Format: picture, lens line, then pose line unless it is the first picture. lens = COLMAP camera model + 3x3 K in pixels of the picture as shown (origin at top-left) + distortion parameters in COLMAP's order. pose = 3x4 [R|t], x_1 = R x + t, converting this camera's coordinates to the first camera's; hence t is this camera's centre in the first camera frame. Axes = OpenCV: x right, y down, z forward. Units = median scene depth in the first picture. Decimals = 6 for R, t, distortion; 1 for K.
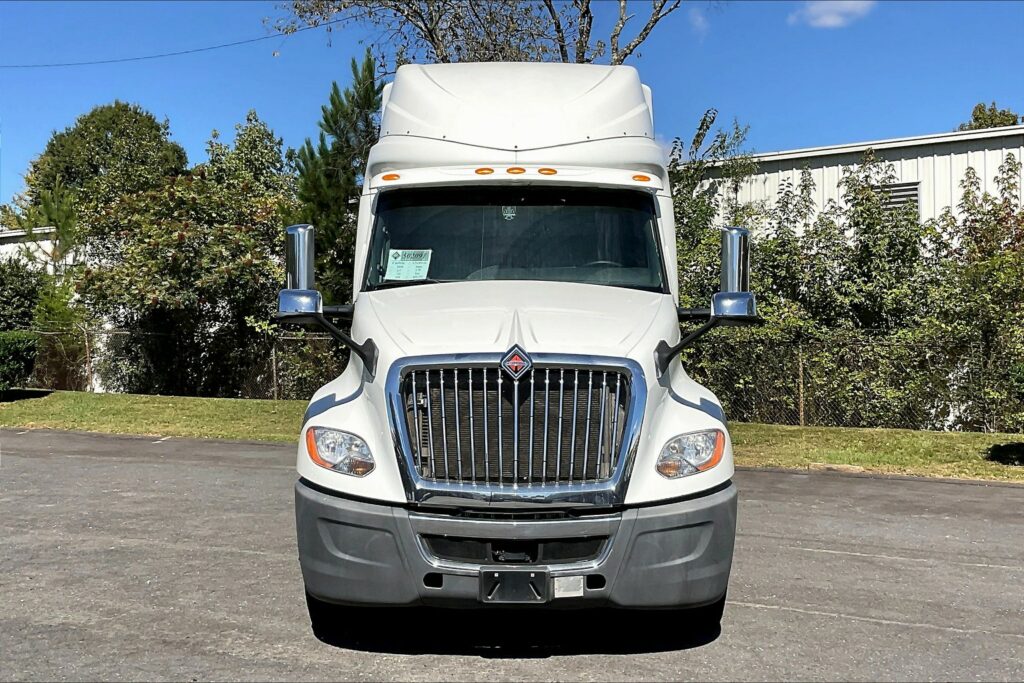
lens RADIAL K [[1311.3, 0, 512.0], [0, 1311.3, 341.5], [0, 0, 1]] dist [0.091138, -0.001673]
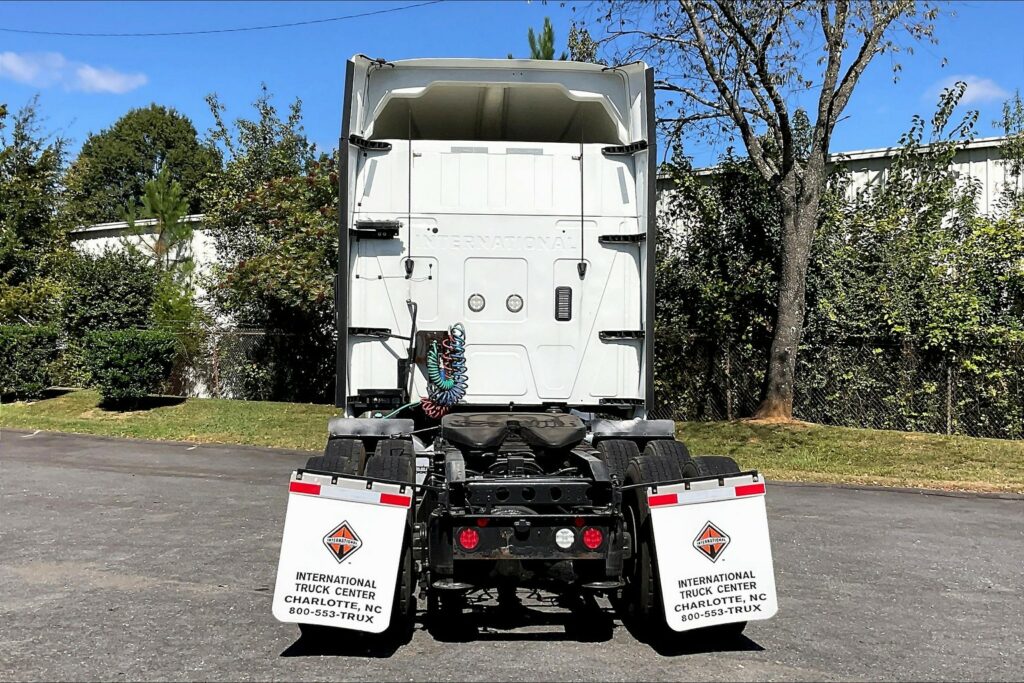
lens RADIAL K [[1228.5, 0, 512.0], [0, 1228.5, 341.5], [0, 0, 1]] dist [0.150175, -0.338358]
pose [[0.999574, 0.007705, 0.028159, -0.542414], [-0.007562, 0.999958, -0.005174, 0.007308], [-0.028198, 0.004958, 0.999590, 0.564324]]
